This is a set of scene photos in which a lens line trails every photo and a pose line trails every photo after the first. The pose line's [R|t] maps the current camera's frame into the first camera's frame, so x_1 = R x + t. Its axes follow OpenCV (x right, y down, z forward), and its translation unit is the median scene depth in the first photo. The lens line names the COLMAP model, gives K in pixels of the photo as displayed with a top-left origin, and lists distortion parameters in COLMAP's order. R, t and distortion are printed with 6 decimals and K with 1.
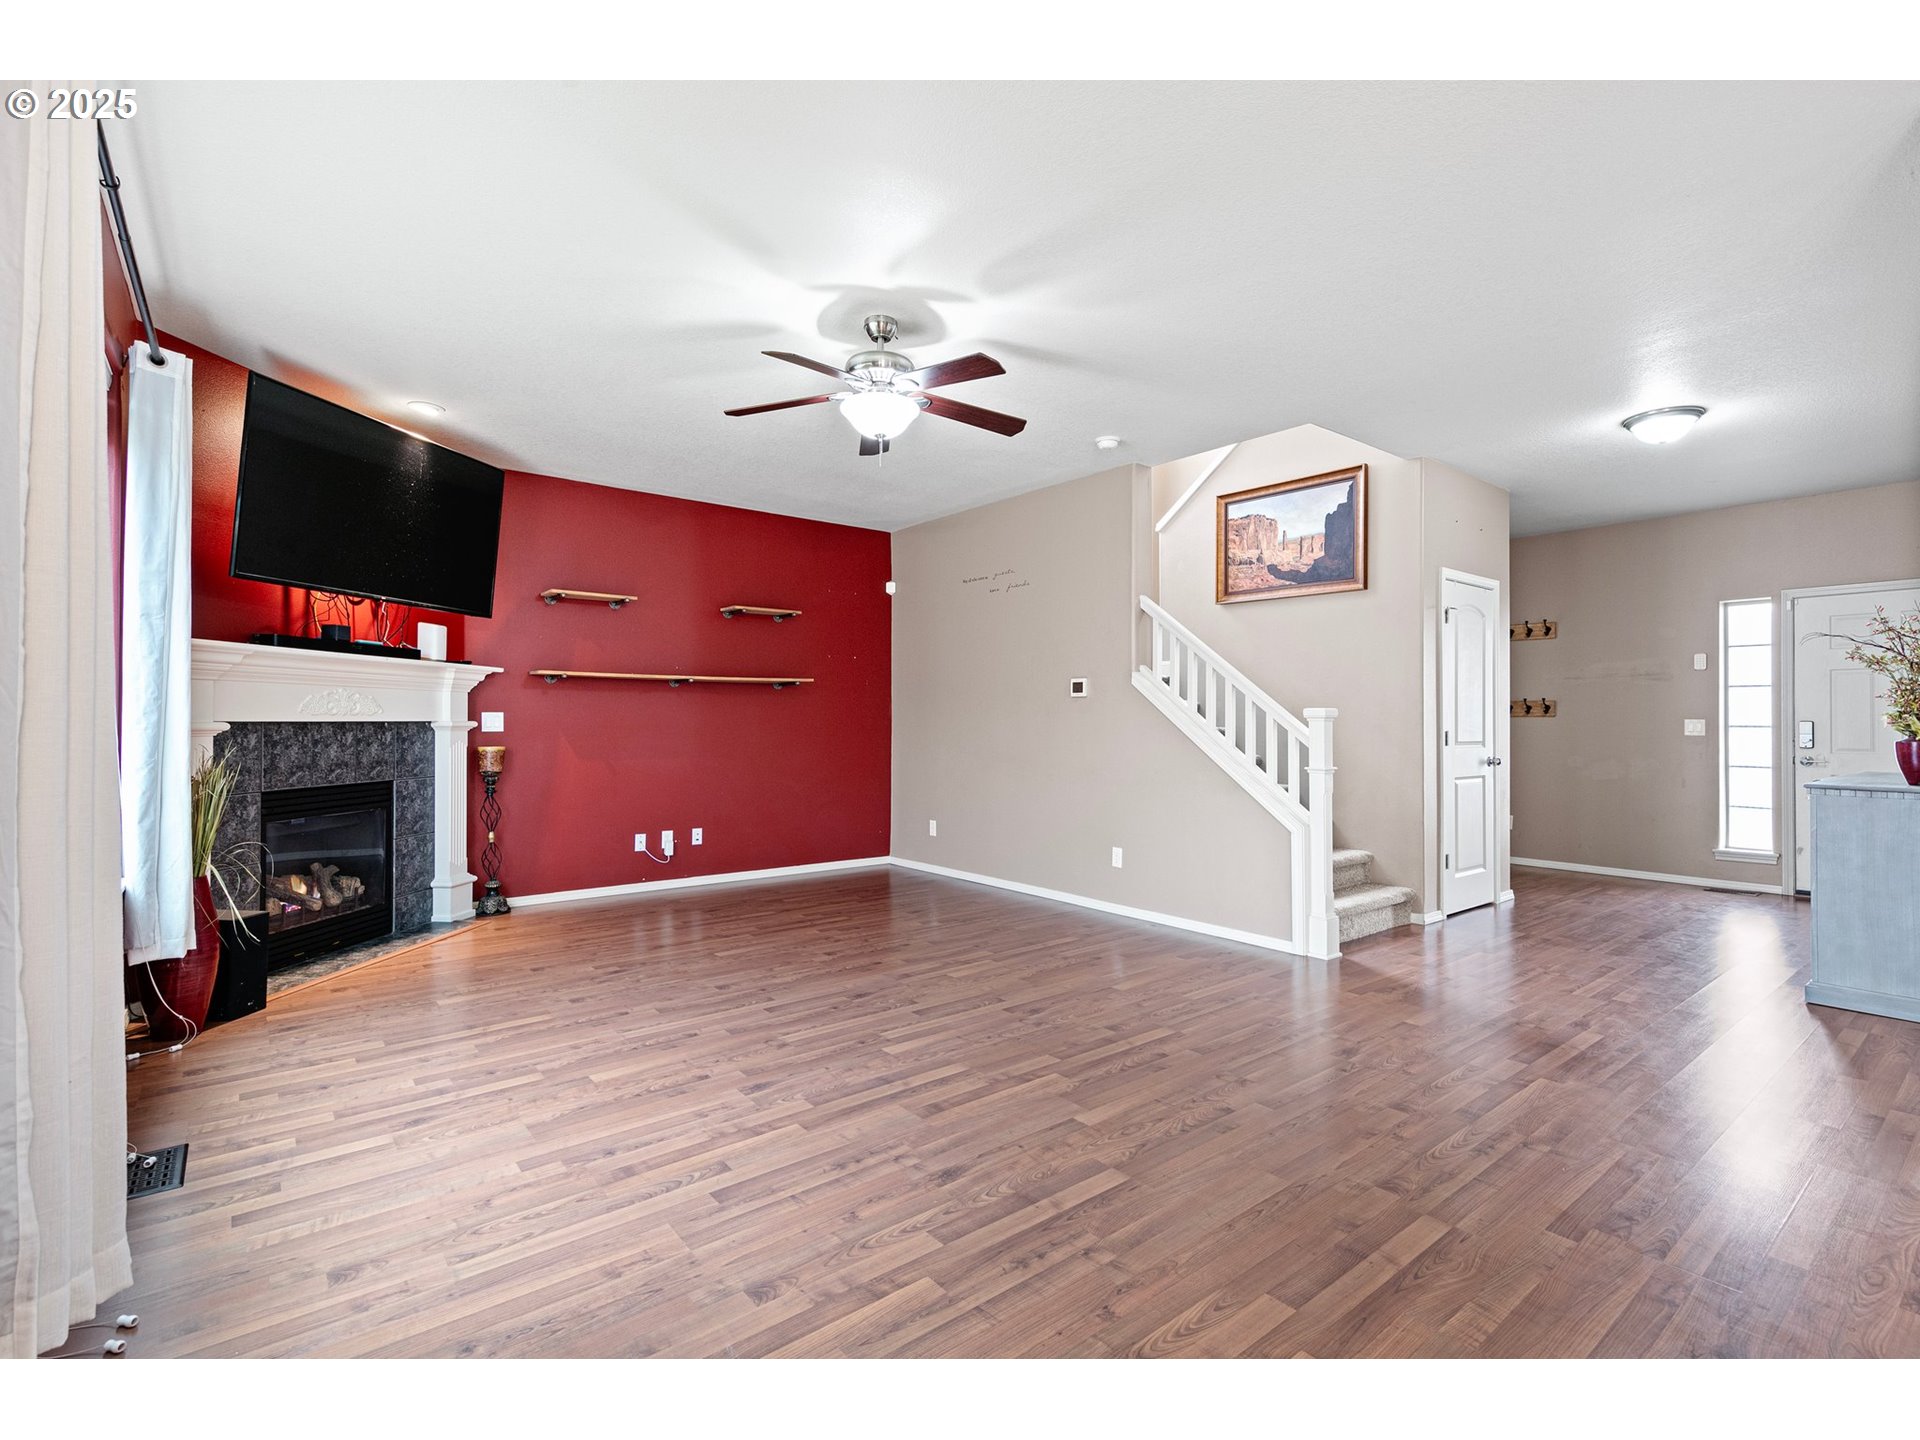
lens RADIAL K [[890.7, 0, 962.7], [0, 890.7, 713.6], [0, 0, 1]] dist [0.001721, -0.000291]
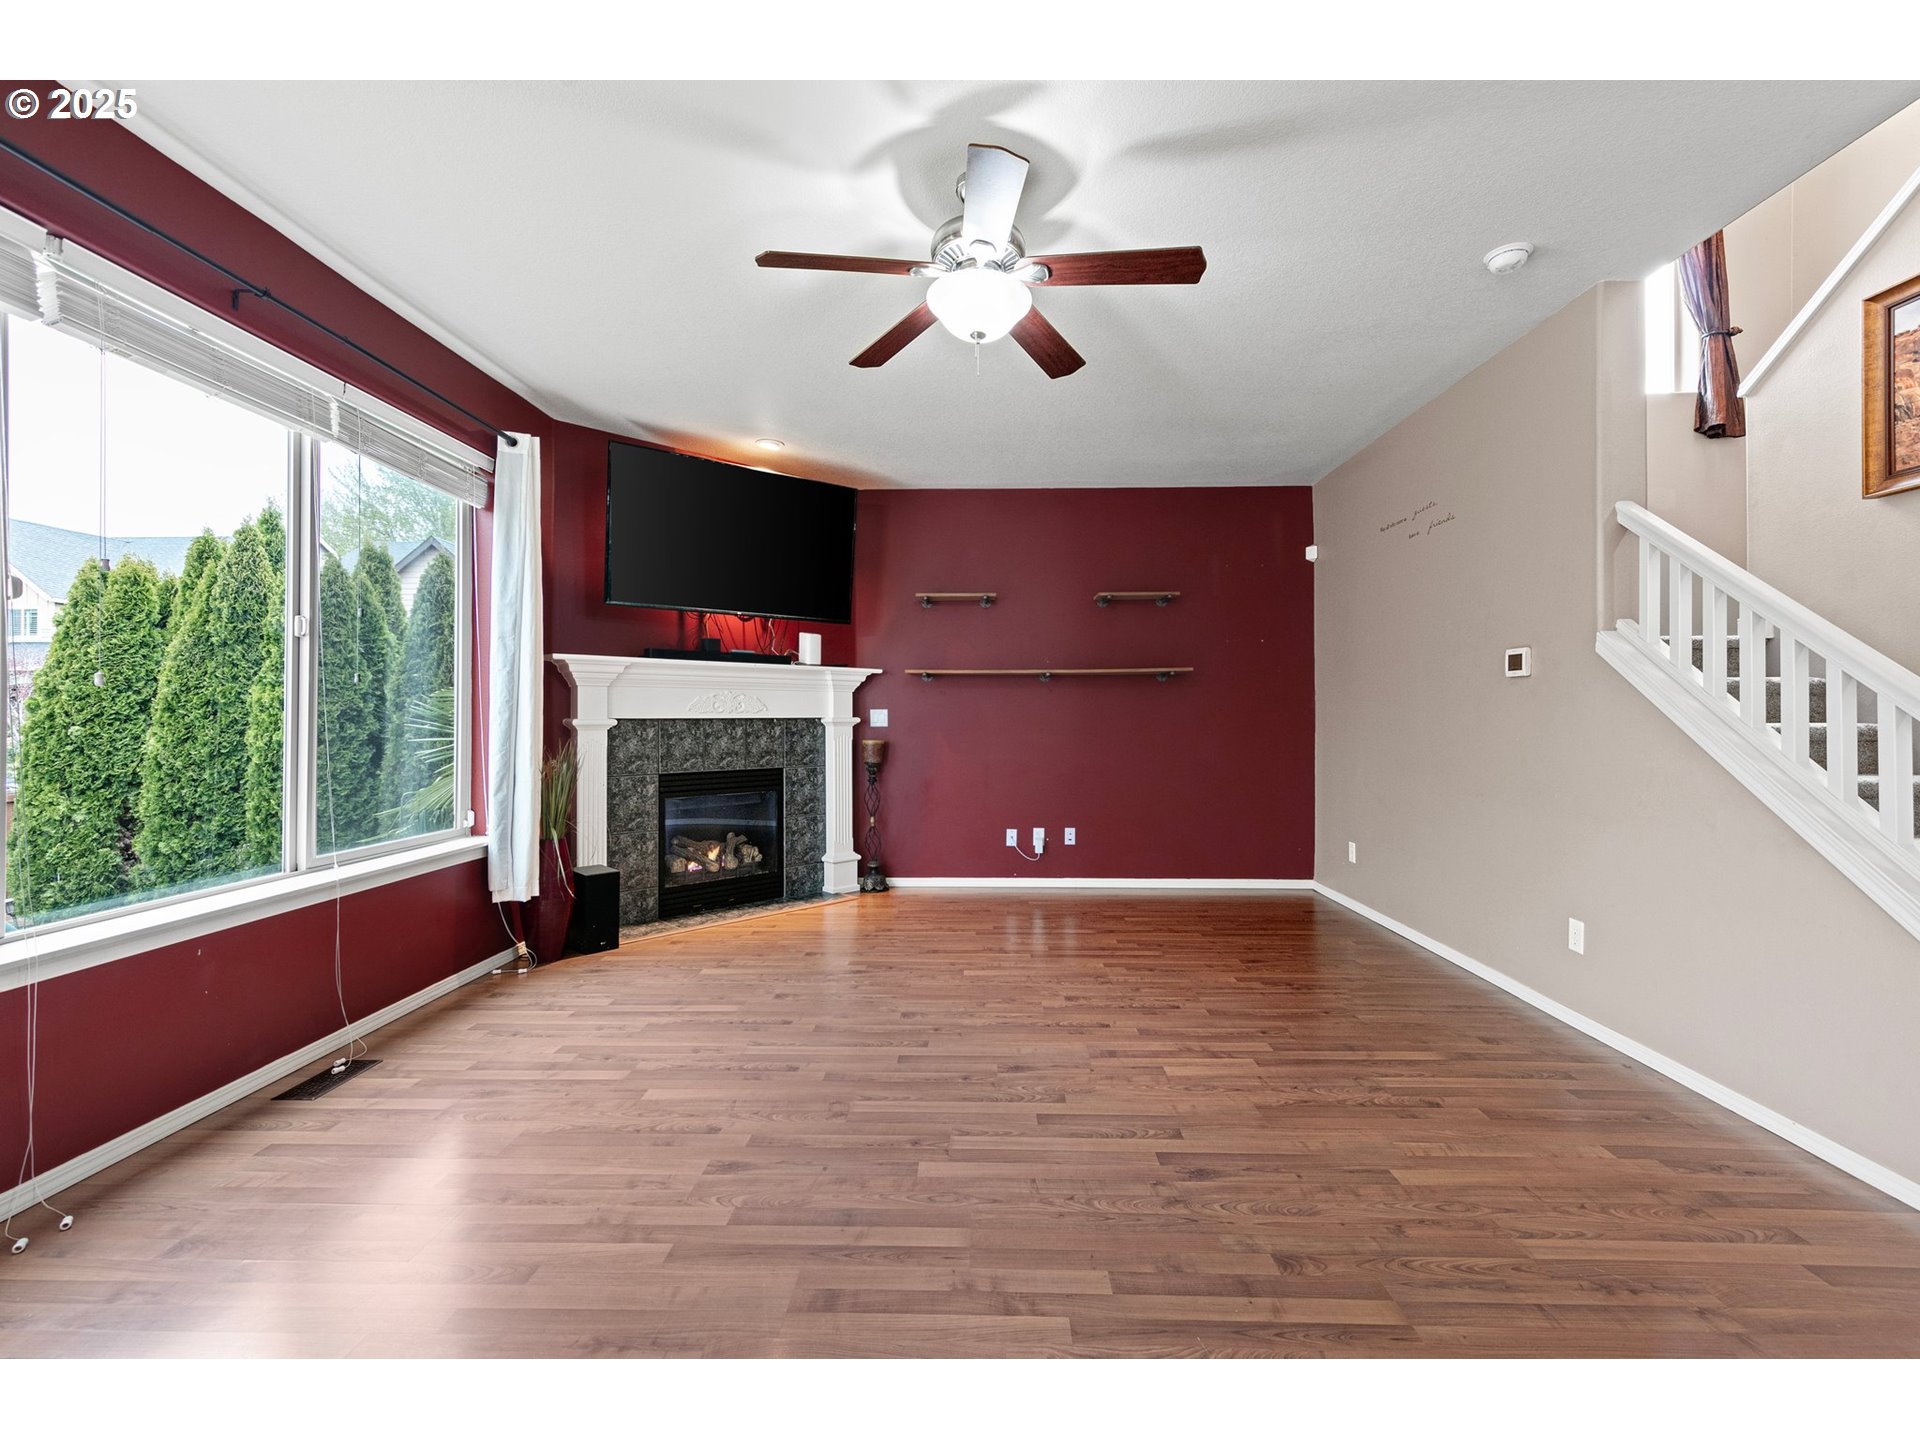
lens RADIAL K [[814.2, 0, 965.0], [0, 814.2, 712.2], [0, 0, 1]] dist [0.005118, 0.000023]
pose [[0.761974, -0.007752, -0.647561, 0.240546], [0.009501, 0.999955, -0.000791, 0.004359], [0.647538, -0.005549, 0.762013, 0.330342]]
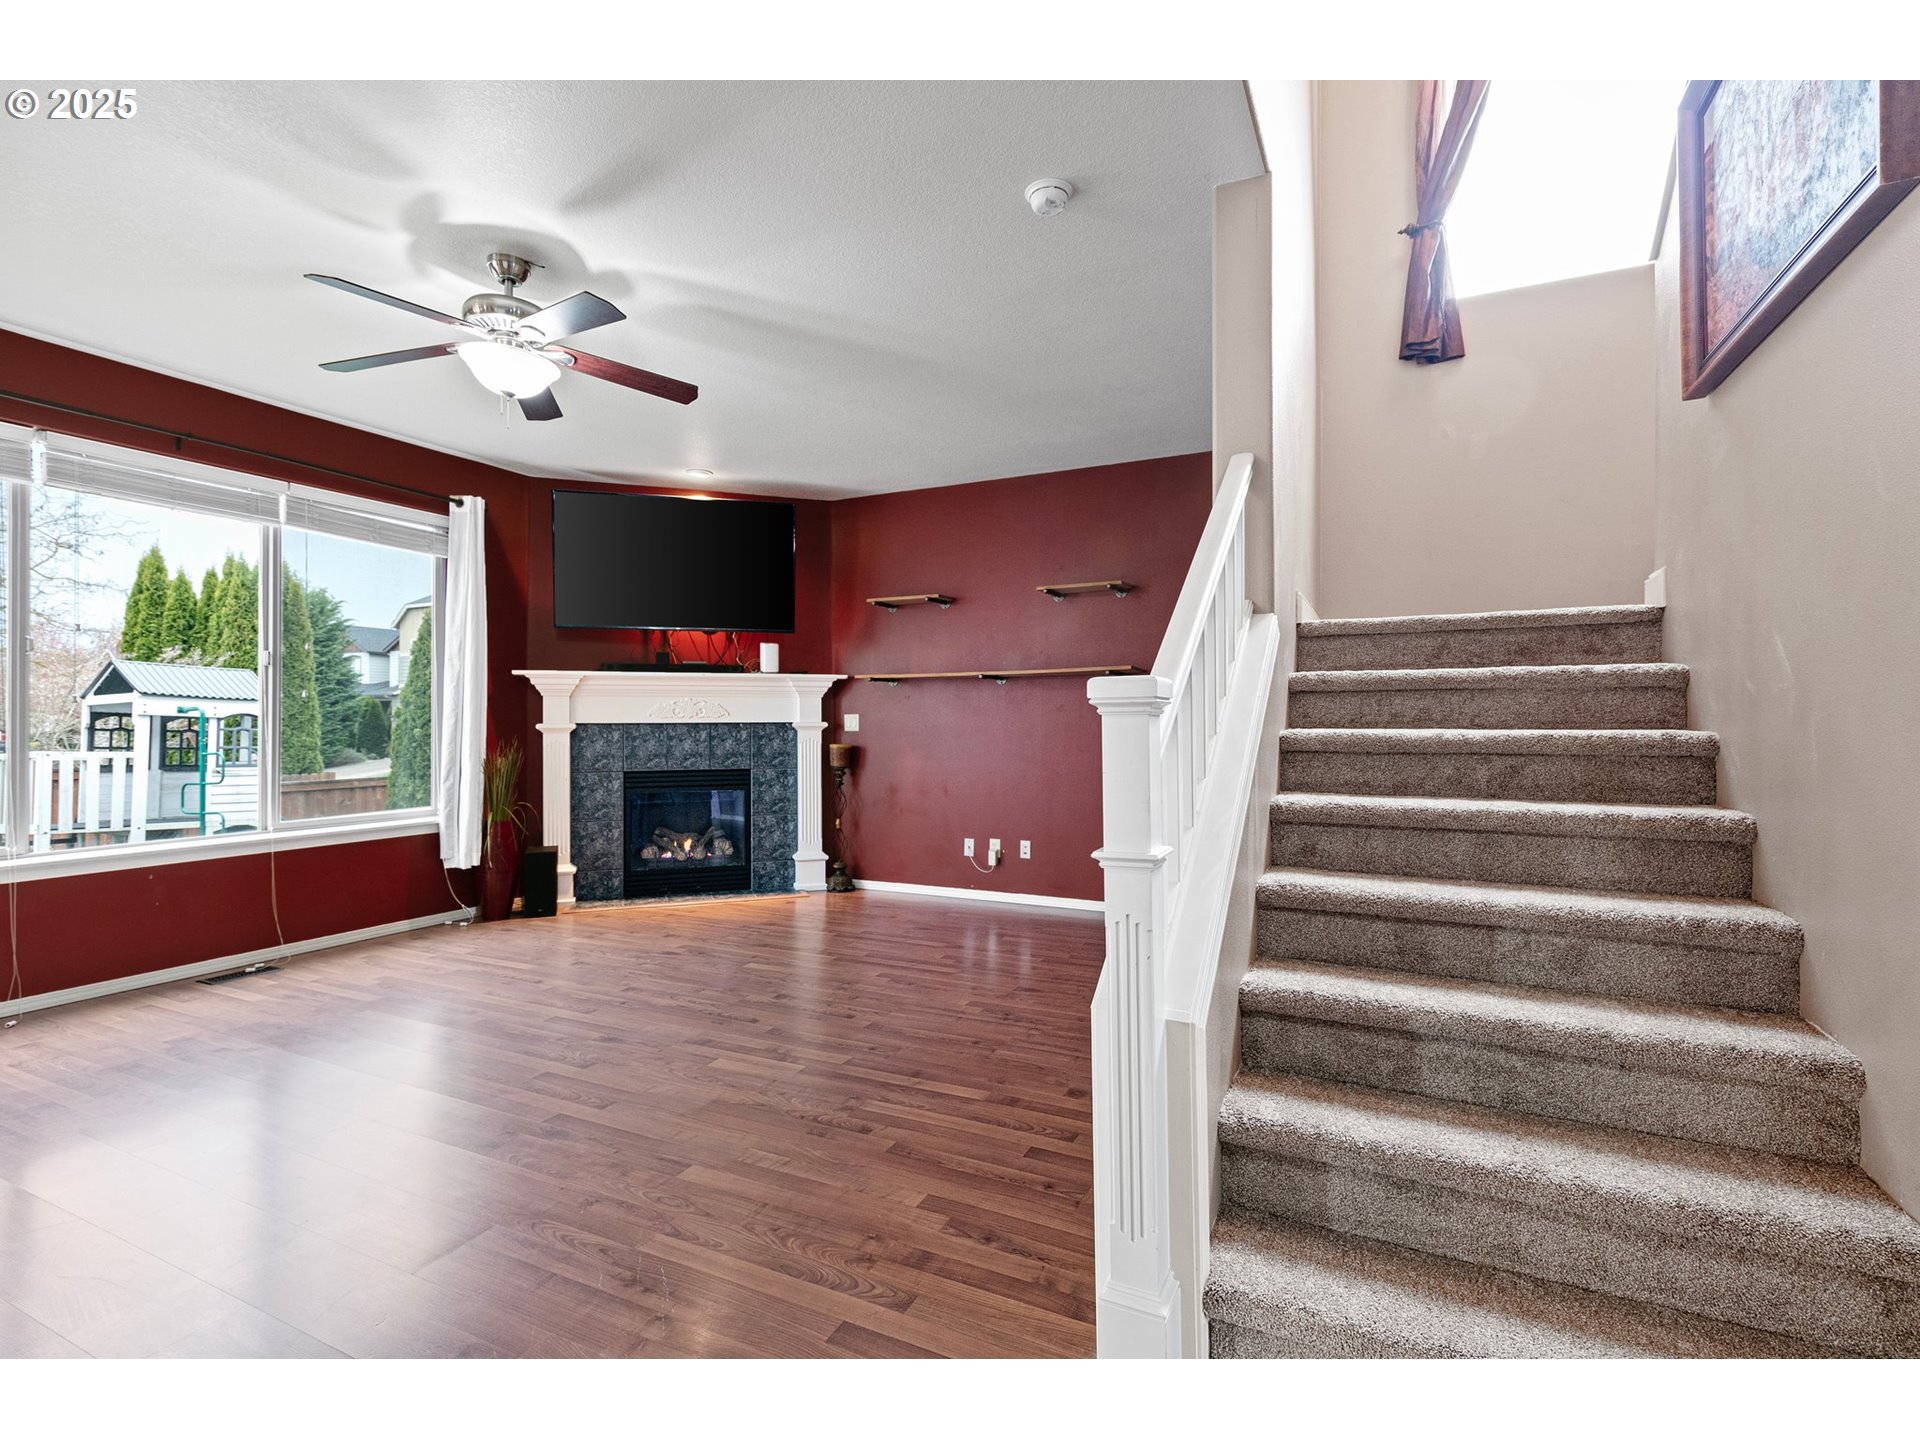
lens RADIAL K [[885.0, 0, 963.1], [0, 885.0, 719.6], [0, 0, 1]] dist [0.005231, -0.000113]
pose [[0.430390, -0.005608, -0.902626, 0.619808], [0.011871, 0.999929, -0.000553, 0.008836], [0.902565, -0.010477, 0.430426, 0.723045]]
